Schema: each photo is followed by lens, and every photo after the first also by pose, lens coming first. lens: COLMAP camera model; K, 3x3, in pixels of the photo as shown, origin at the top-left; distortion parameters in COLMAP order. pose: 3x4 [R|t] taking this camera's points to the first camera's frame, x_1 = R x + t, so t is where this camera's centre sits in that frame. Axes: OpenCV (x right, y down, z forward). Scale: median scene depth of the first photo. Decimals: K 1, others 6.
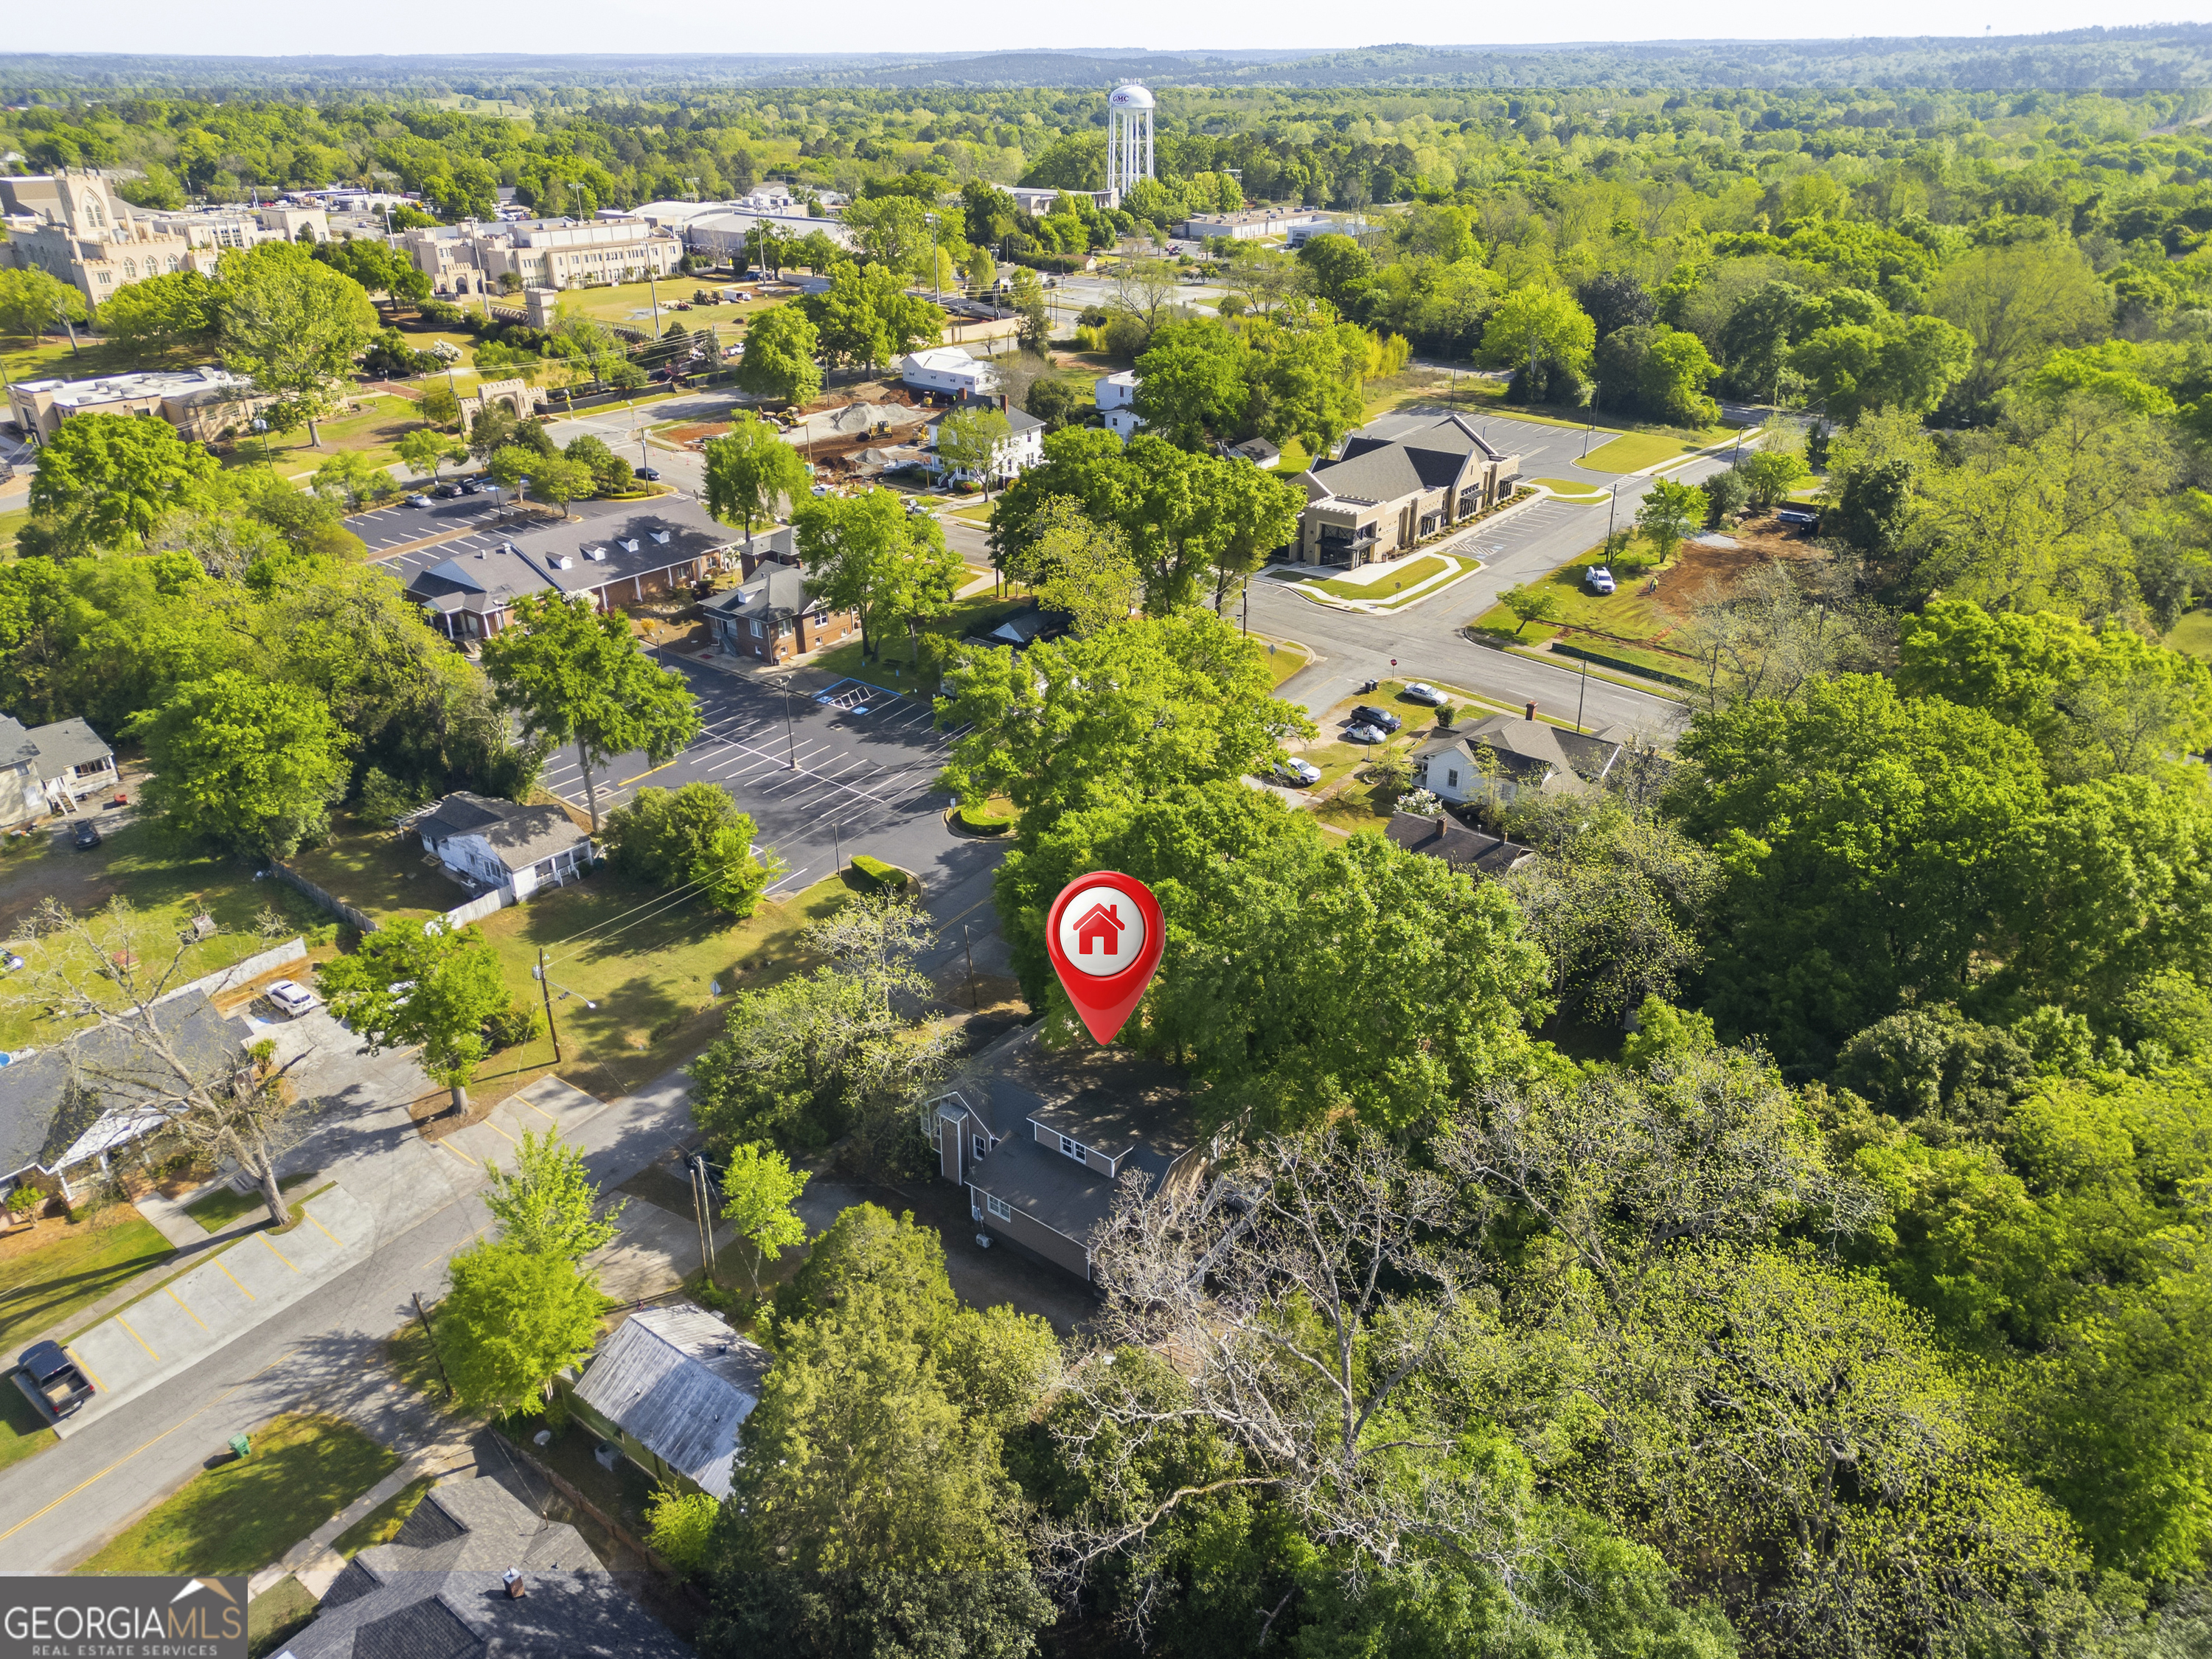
lens RADIAL K [[1541.8, 0, 1097.8], [0, 1541.8, 831.2], [0, 0, 1]] dist [0.077577, -0.071799]
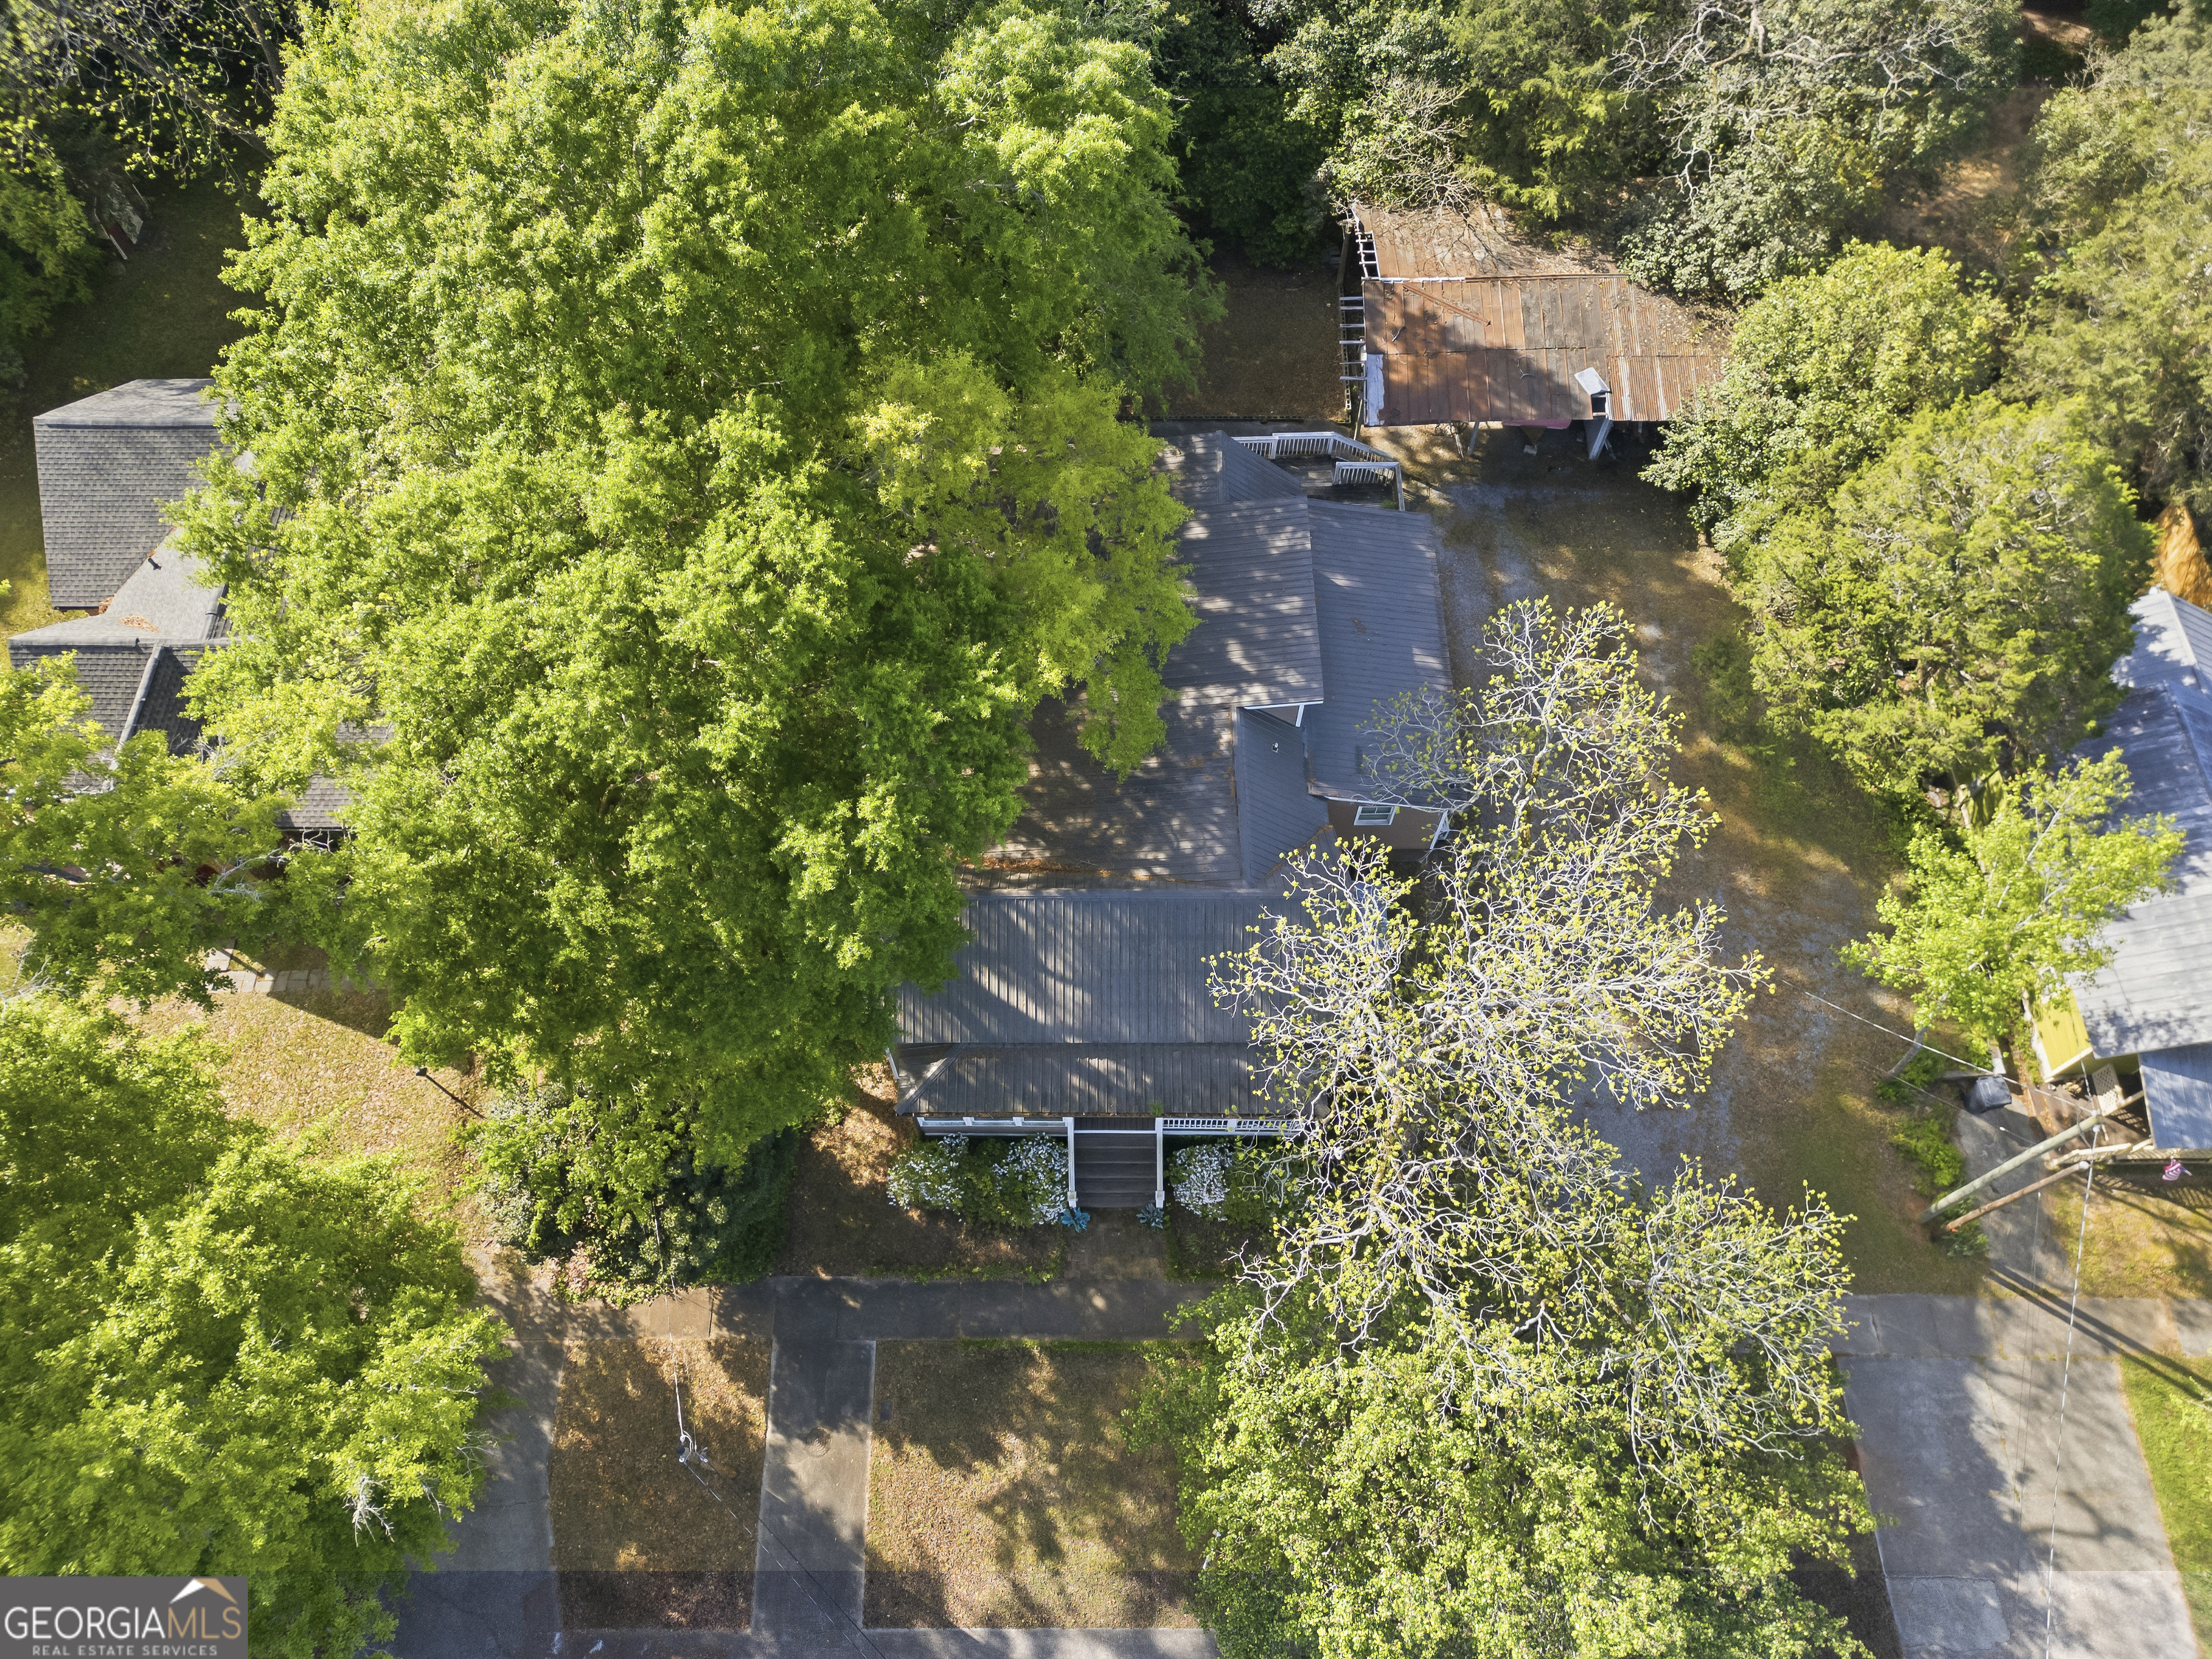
lens RADIAL K [[1541.8, 0, 1097.8], [0, 1541.8, 831.2], [0, 0, 1]] dist [0.077577, -0.071799]
pose [[-0.616003, -0.692495, 0.375489, -0.086757], [0.360408, 0.176094, 0.916022, -0.100439], [-0.700462, 0.699601, 0.141107, 0.458607]]
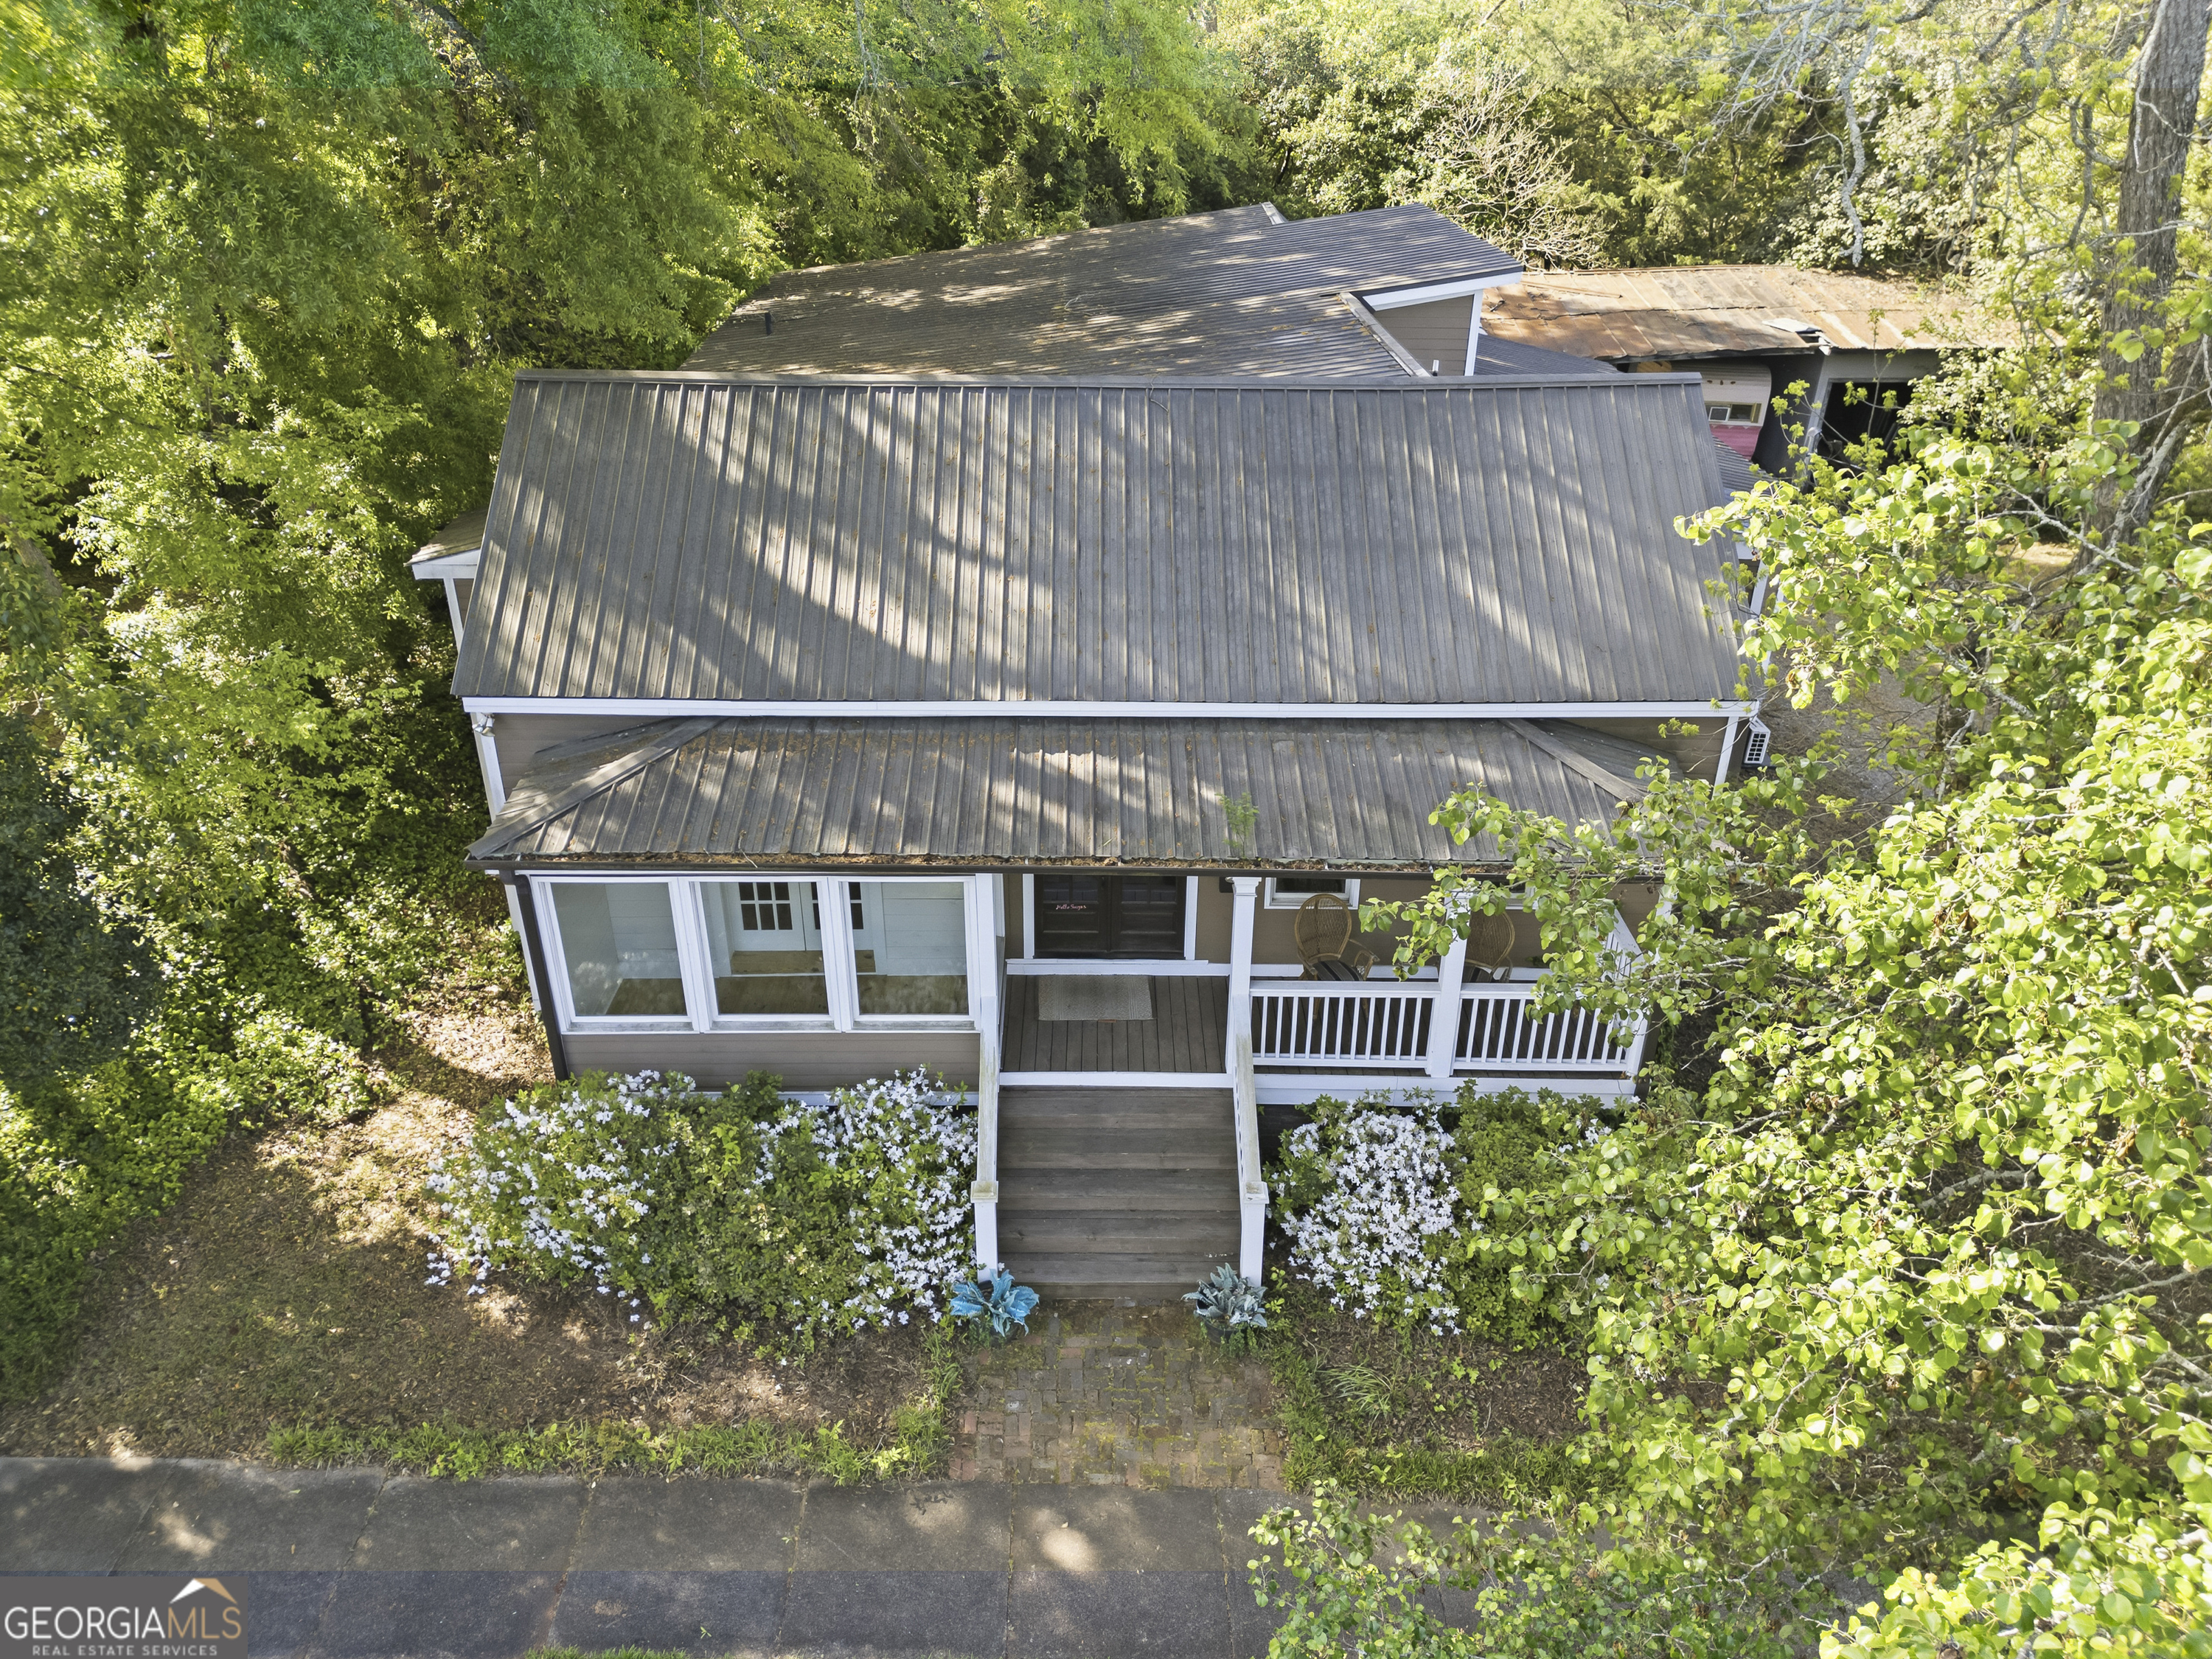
lens RADIAL K [[1532.6, 0, 1098.8], [0, 1532.6, 840.1], [0, 0, 1]] dist [0.102123, -0.116541]
pose [[-0.623991, -0.374482, 0.685856, -0.084224], [0.348193, 0.652501, 0.673056, 0.031732], [-0.699569, 0.658791, -0.276762, 0.523791]]
